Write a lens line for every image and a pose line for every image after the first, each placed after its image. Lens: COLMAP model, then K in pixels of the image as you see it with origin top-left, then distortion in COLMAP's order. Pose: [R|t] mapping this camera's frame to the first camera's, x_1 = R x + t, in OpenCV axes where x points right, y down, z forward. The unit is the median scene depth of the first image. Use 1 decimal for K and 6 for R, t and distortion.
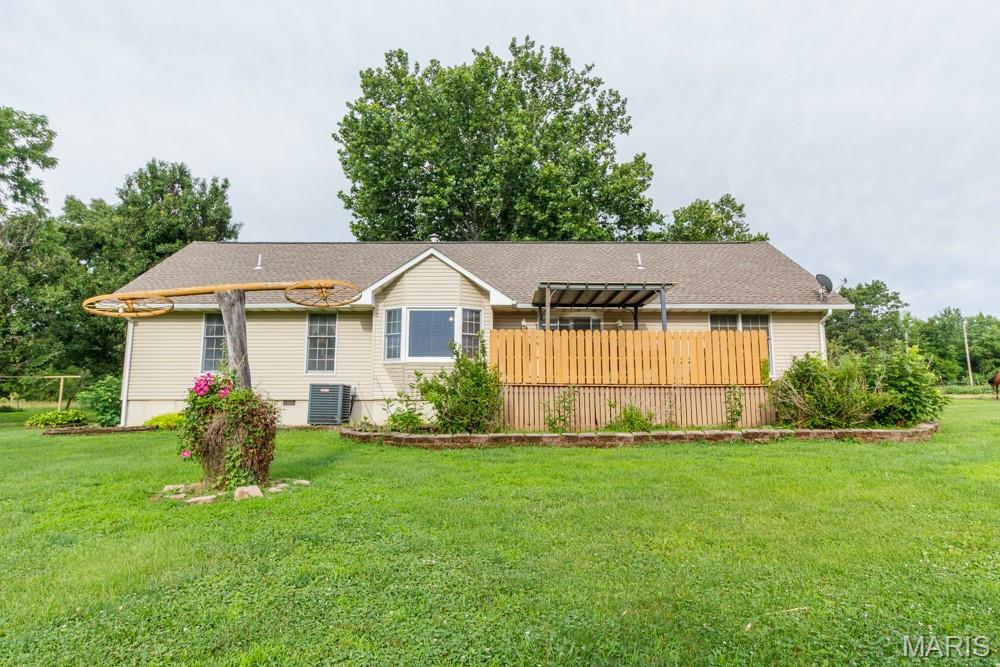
lens RADIAL K [[630.4, 0, 499.7], [0, 630.4, 331.9], [0, 0, 1]] dist [0.004136, 0.000553]
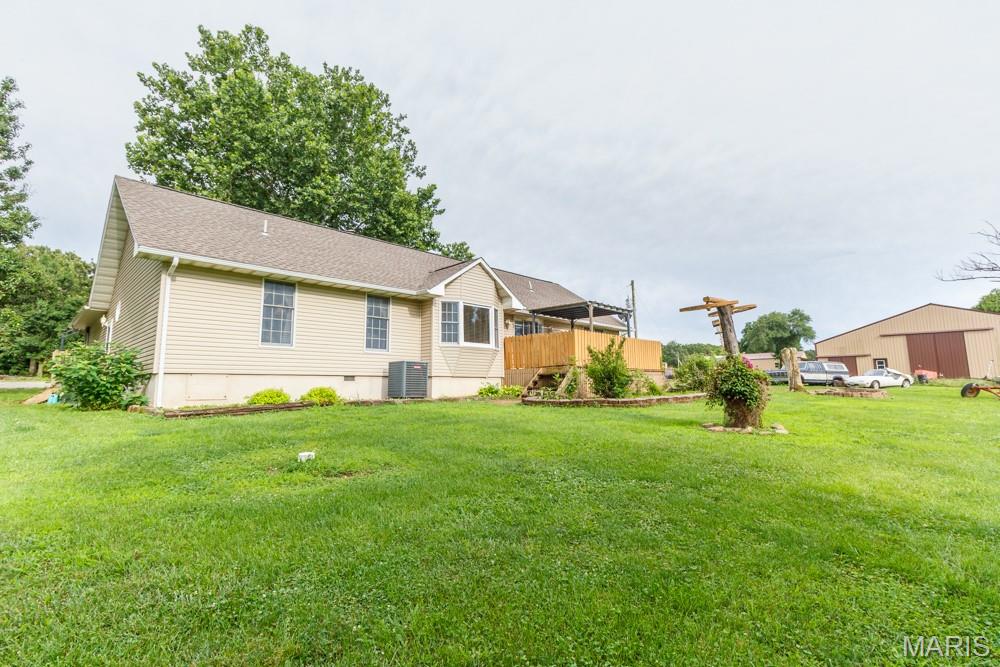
lens RADIAL K [[455.8, 0, 498.8], [0, 455.8, 333.7], [0, 0, 1]] dist [-0.000384, -0.000134]
pose [[0.712697, 0.079420, 0.696962, -0.675831], [-0.109033, 0.994036, -0.001777, 0.014995], [-0.692947, -0.074726, 0.717106, 0.294284]]
